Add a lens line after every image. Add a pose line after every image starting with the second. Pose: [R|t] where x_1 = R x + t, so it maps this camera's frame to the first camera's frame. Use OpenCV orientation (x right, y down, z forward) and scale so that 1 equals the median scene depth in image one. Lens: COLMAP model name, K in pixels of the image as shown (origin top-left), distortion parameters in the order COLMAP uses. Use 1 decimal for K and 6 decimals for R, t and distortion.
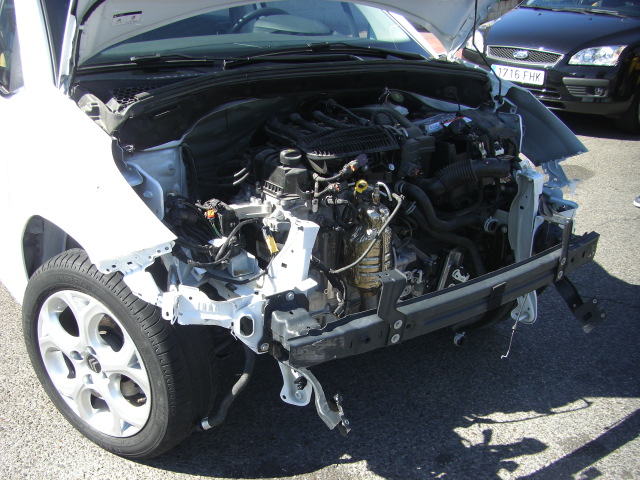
lens RADIAL K [[714.1, 0, 315.9], [0, 714.1, 244.9], [0, 0, 1]] dist [-0.140640, 0.000000]
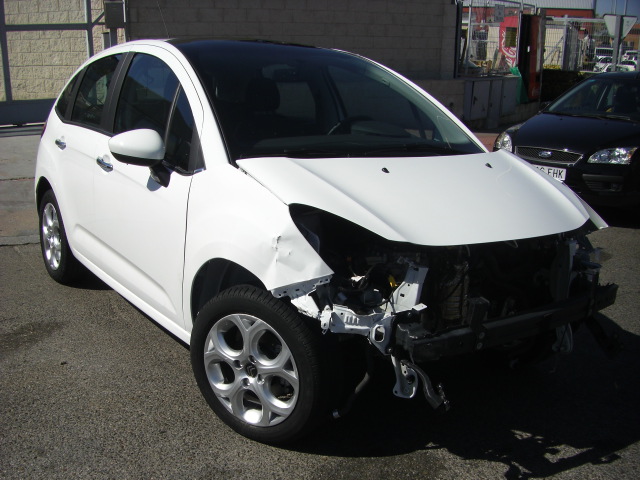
lens RADIAL K [[714.1, 0, 309.3], [0, 714.1, 256.6], [0, 0, 1]] dist [-0.140640, 0.000000]
pose [[0.999356, 0.021912, -0.028405, -0.171271], [-0.025047, 0.993027, -0.115193, 0.108899], [0.025683, 0.115830, 0.992937, -0.396829]]
